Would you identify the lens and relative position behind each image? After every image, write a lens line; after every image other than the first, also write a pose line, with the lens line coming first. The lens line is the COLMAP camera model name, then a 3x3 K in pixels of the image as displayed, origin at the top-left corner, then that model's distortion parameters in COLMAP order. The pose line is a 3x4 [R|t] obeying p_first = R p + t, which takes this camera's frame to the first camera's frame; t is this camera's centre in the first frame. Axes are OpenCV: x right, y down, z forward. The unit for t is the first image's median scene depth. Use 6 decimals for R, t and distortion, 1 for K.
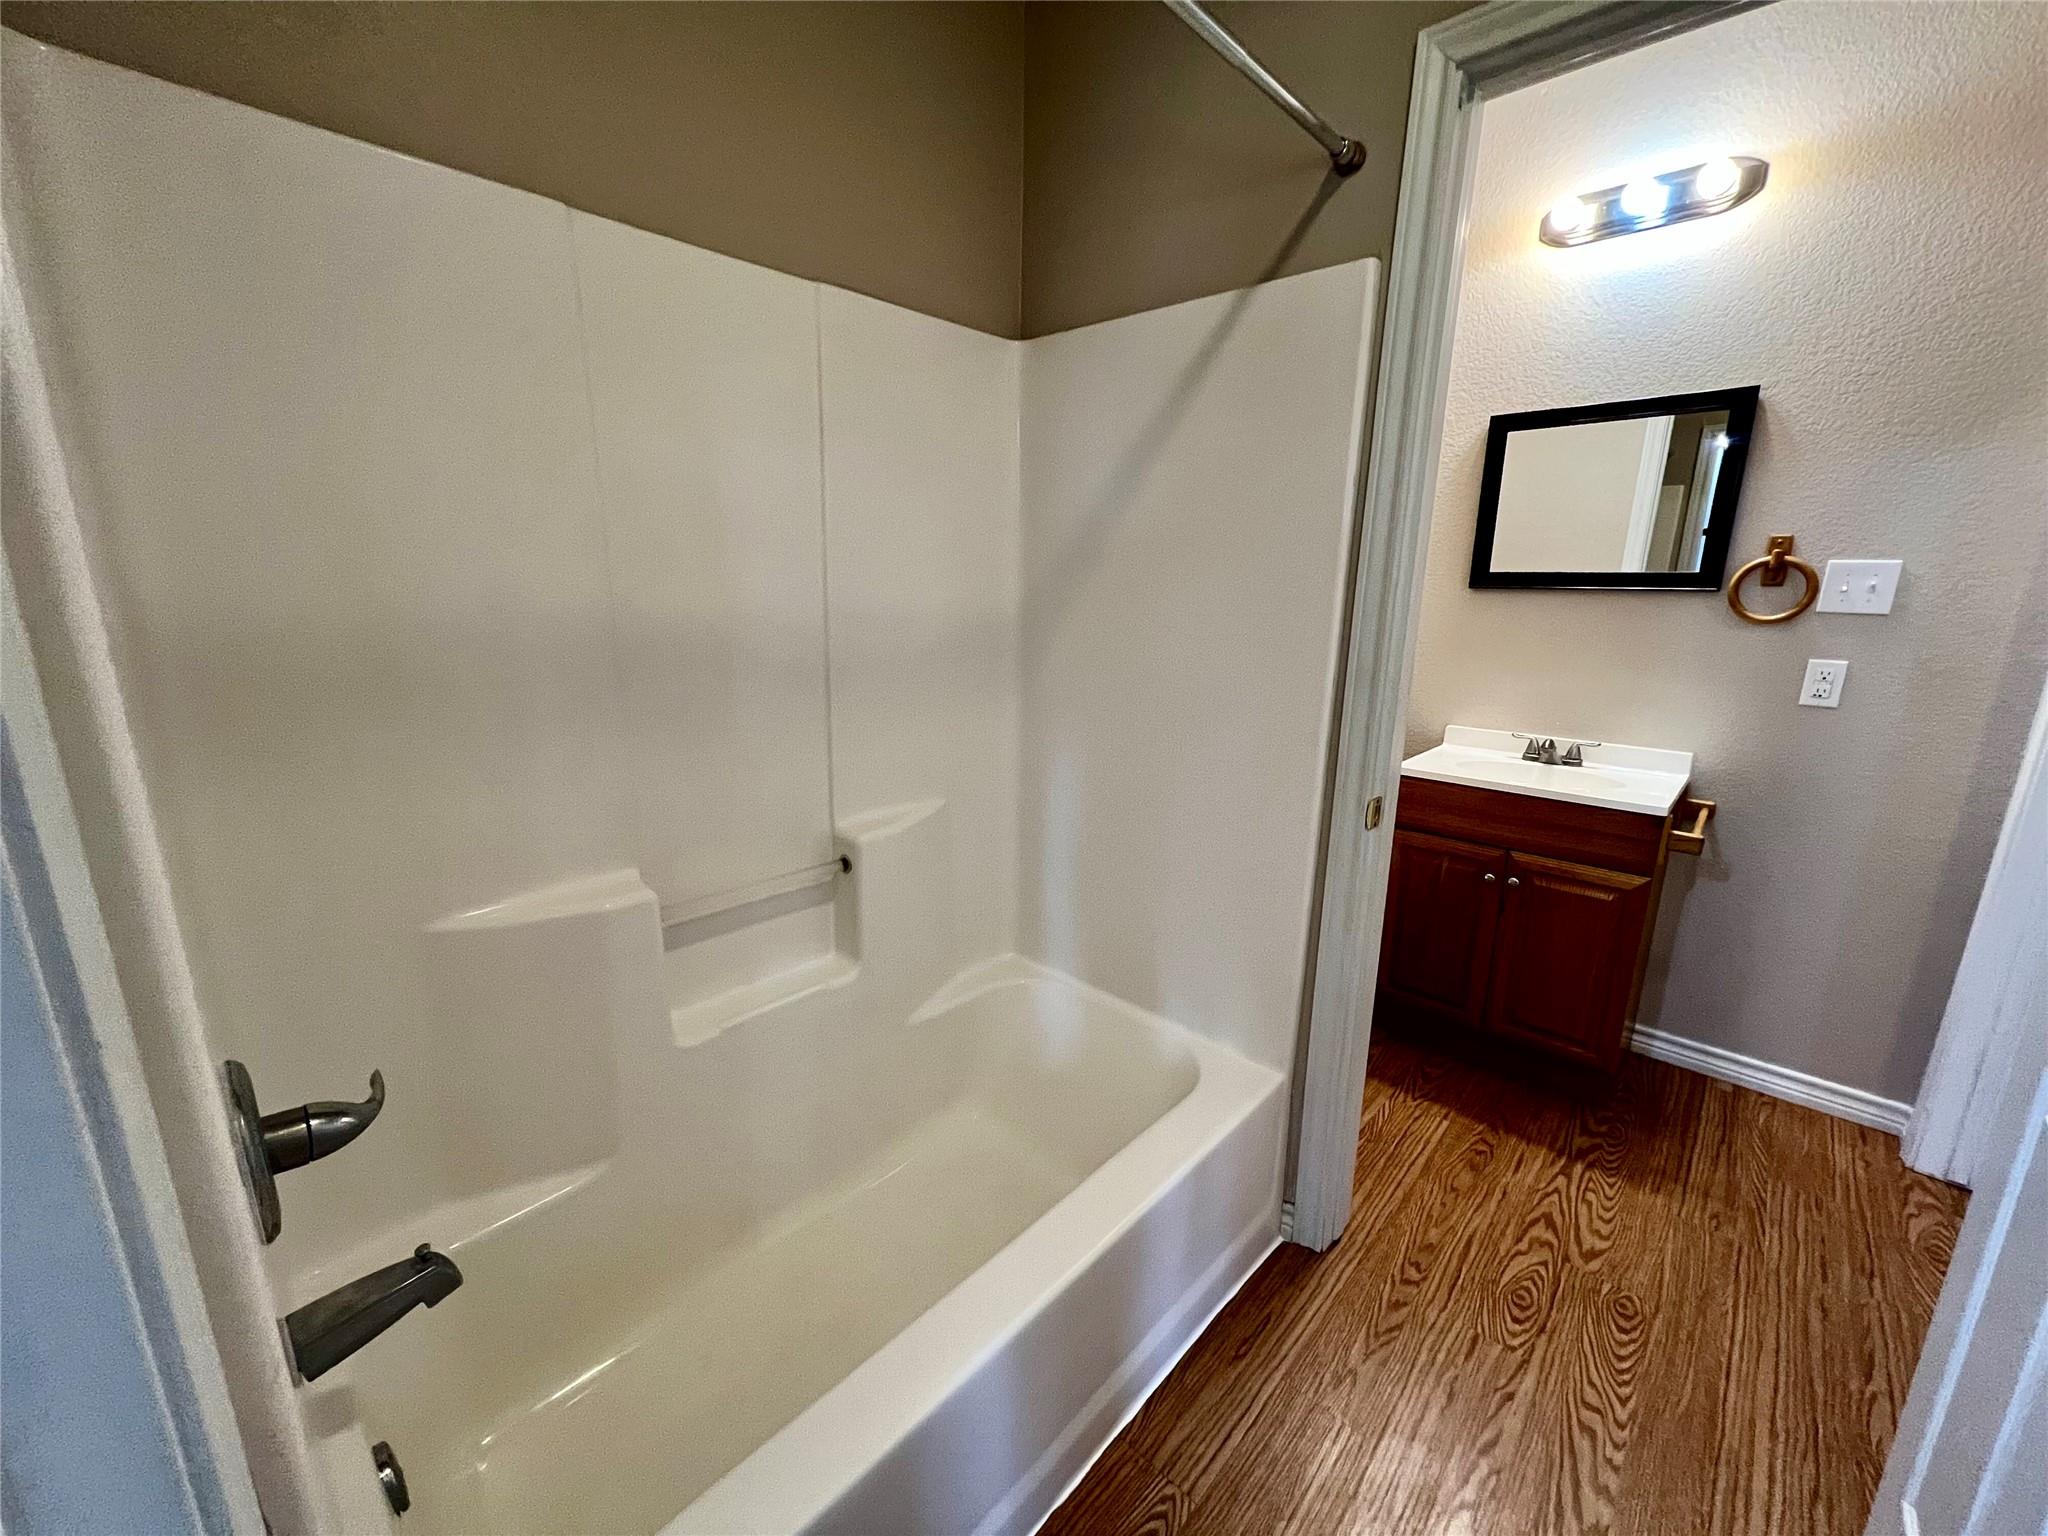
lens RADIAL K [[817.1, 0, 1039.9], [0, 817.1, 762.0], [0, 0, 1]] dist [0.003008, 0.000276]
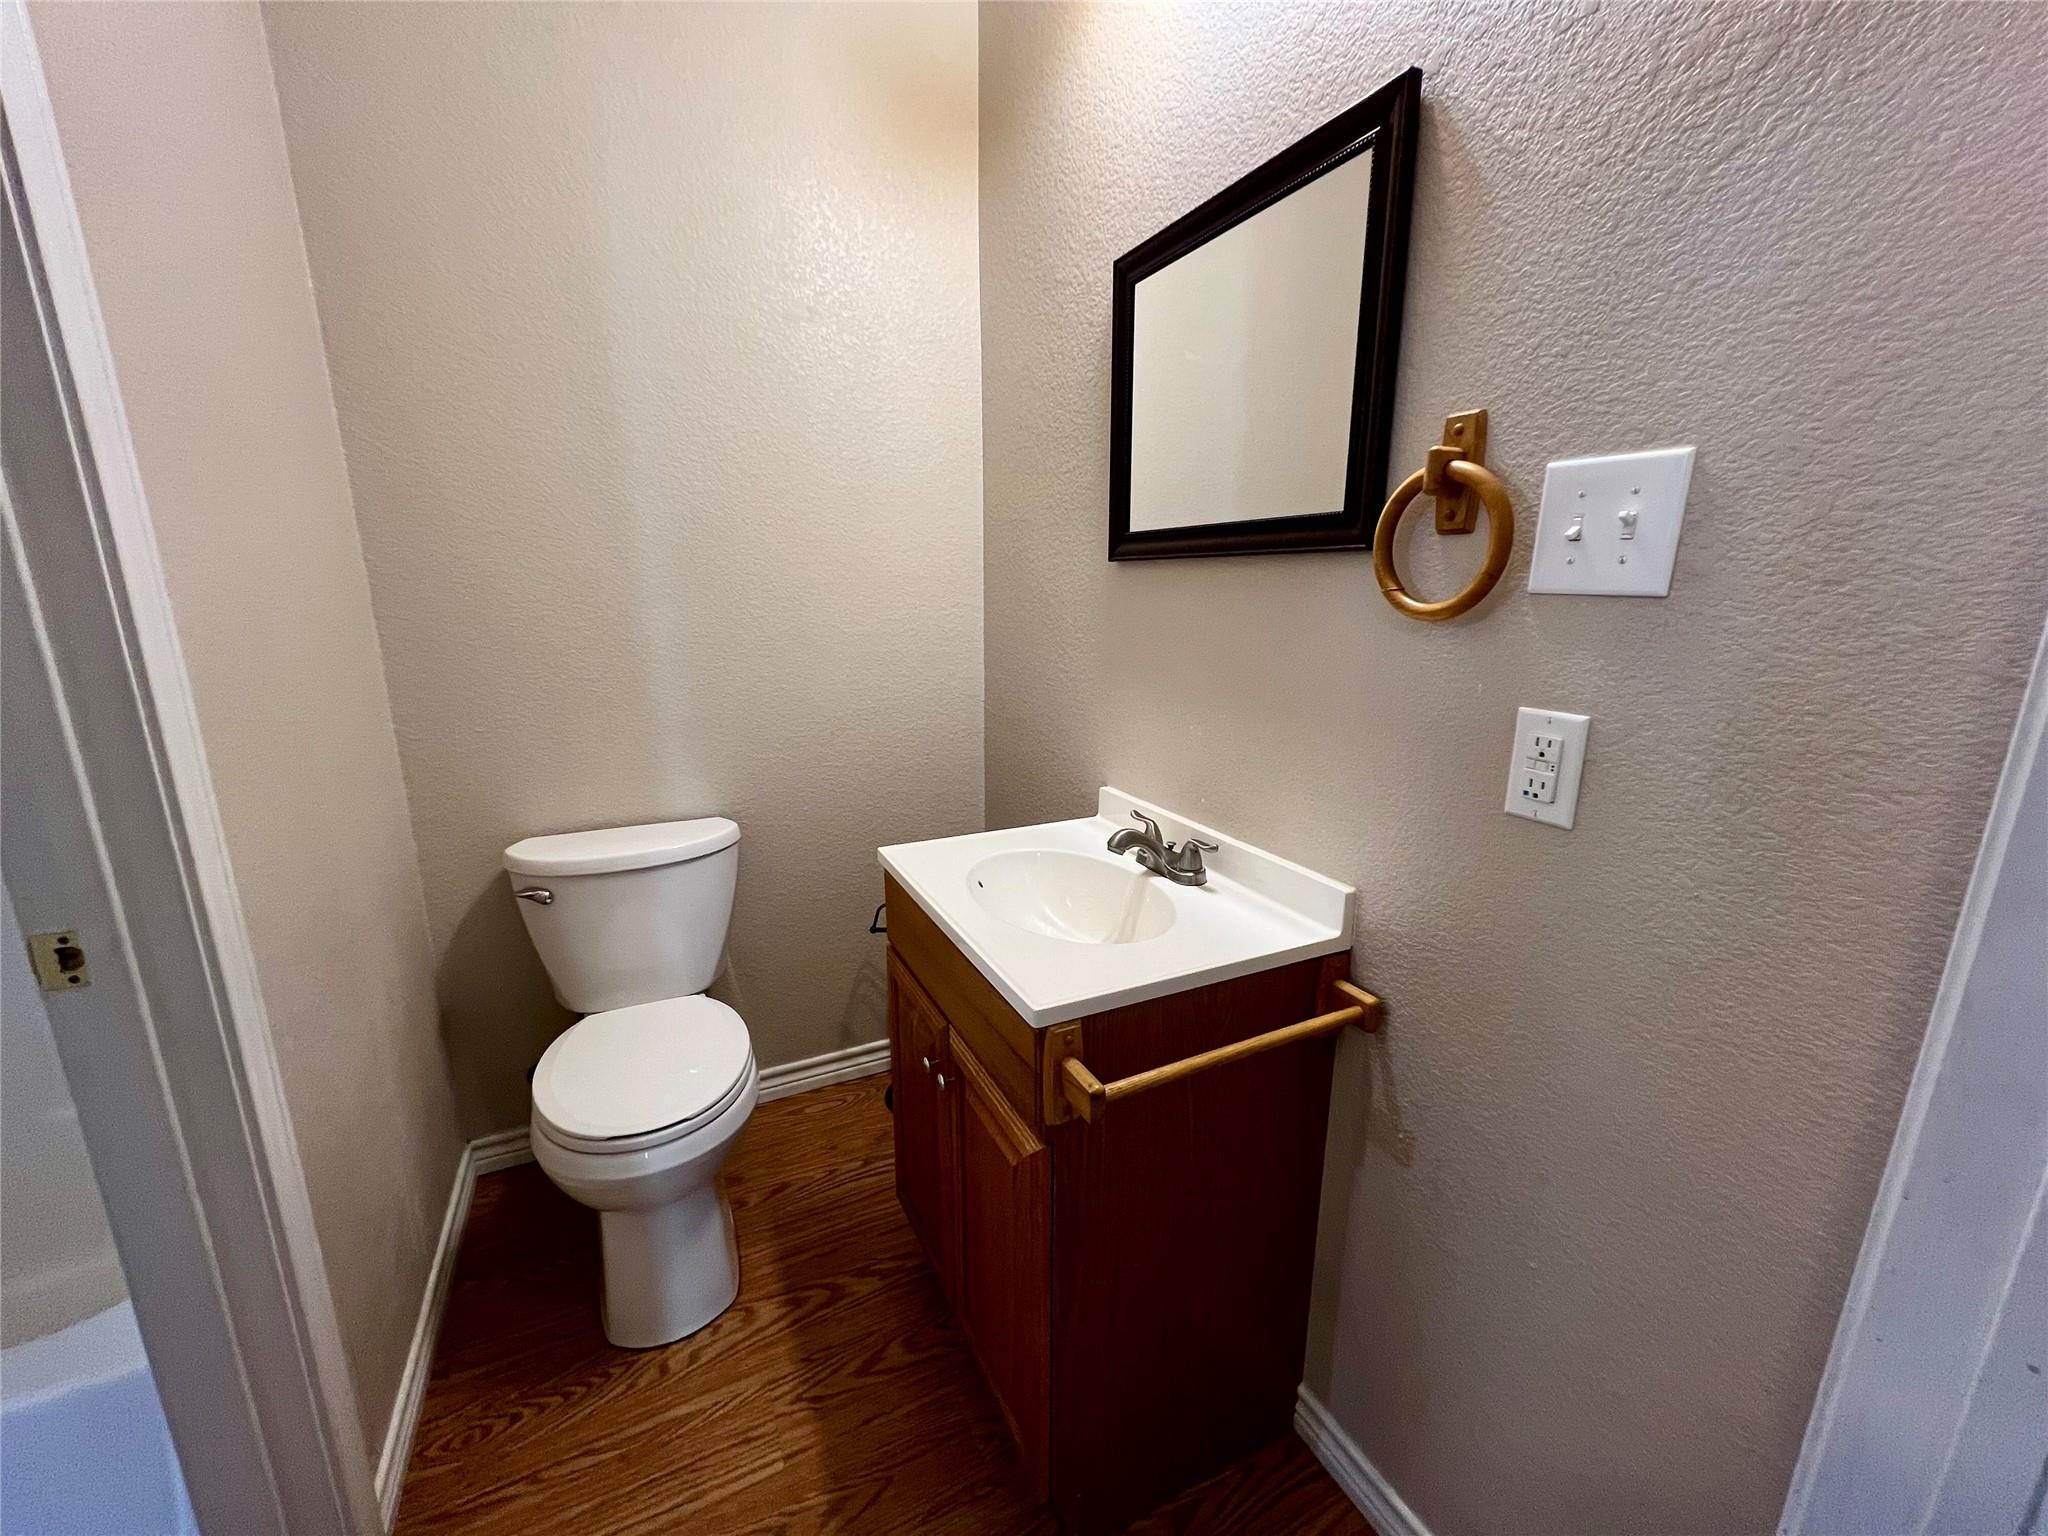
lens RADIAL K [[815.3, 0, 1033.0], [0, 815.3, 763.4], [0, 0, 1]] dist [-0.001590, 0.000026]
pose [[0.932338, 0.072395, -0.354266, 0.862038], [-0.072951, 0.997266, 0.011805, -0.083723], [0.354152, 0.014838, 0.935070, 0.528831]]
